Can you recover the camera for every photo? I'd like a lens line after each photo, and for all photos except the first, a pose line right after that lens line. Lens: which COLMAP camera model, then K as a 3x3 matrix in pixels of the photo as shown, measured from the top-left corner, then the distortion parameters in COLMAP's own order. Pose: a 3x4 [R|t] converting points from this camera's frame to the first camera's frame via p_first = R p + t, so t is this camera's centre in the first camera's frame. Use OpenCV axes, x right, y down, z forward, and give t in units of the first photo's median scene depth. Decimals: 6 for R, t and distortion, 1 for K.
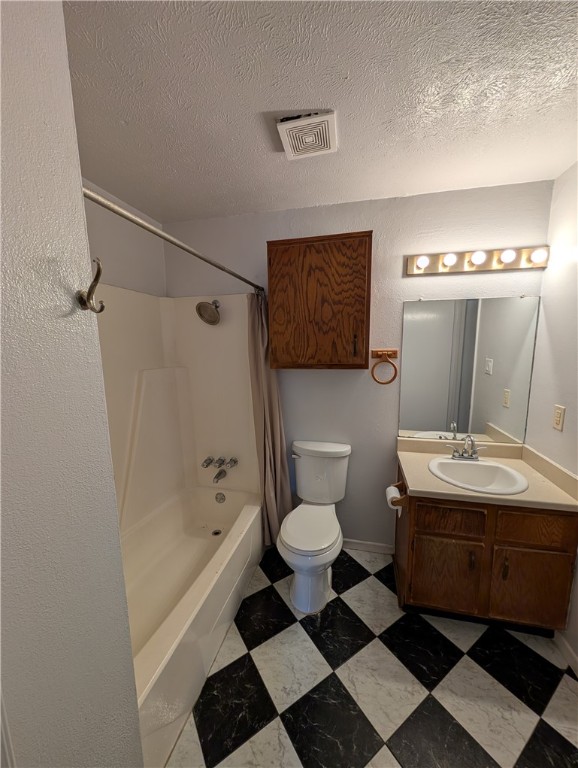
lens RADIAL K [[292.4, 0, 292.1], [0, 292.4, 386.7], [0, 0, 1]] dist [-0.000174, 0.000574]
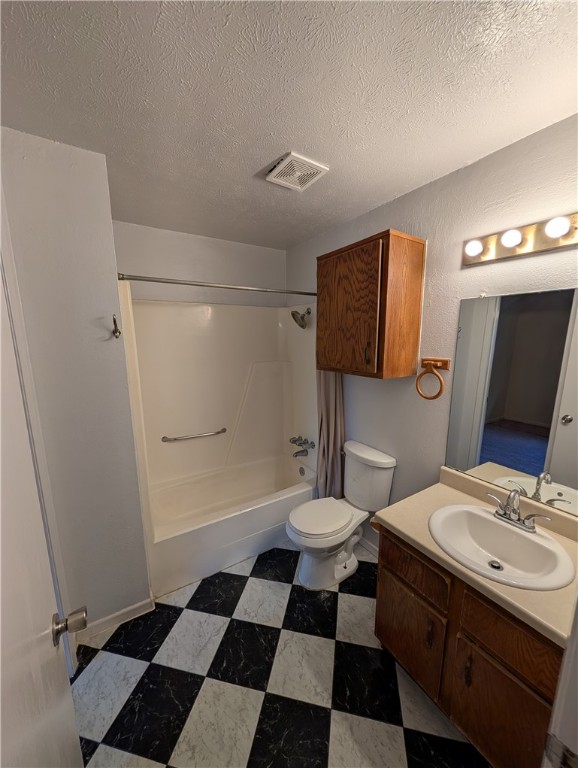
lens RADIAL K [[292.4, 0, 292.5], [0, 292.4, 386.3], [0, 0, 1]] dist [-0.000174, 0.000574]
pose [[0.709378, 0.129772, -0.692779, 0.722205], [-0.106759, 0.991347, 0.076383, -0.079854], [0.696696, 0.019776, 0.717094, 0.135078]]
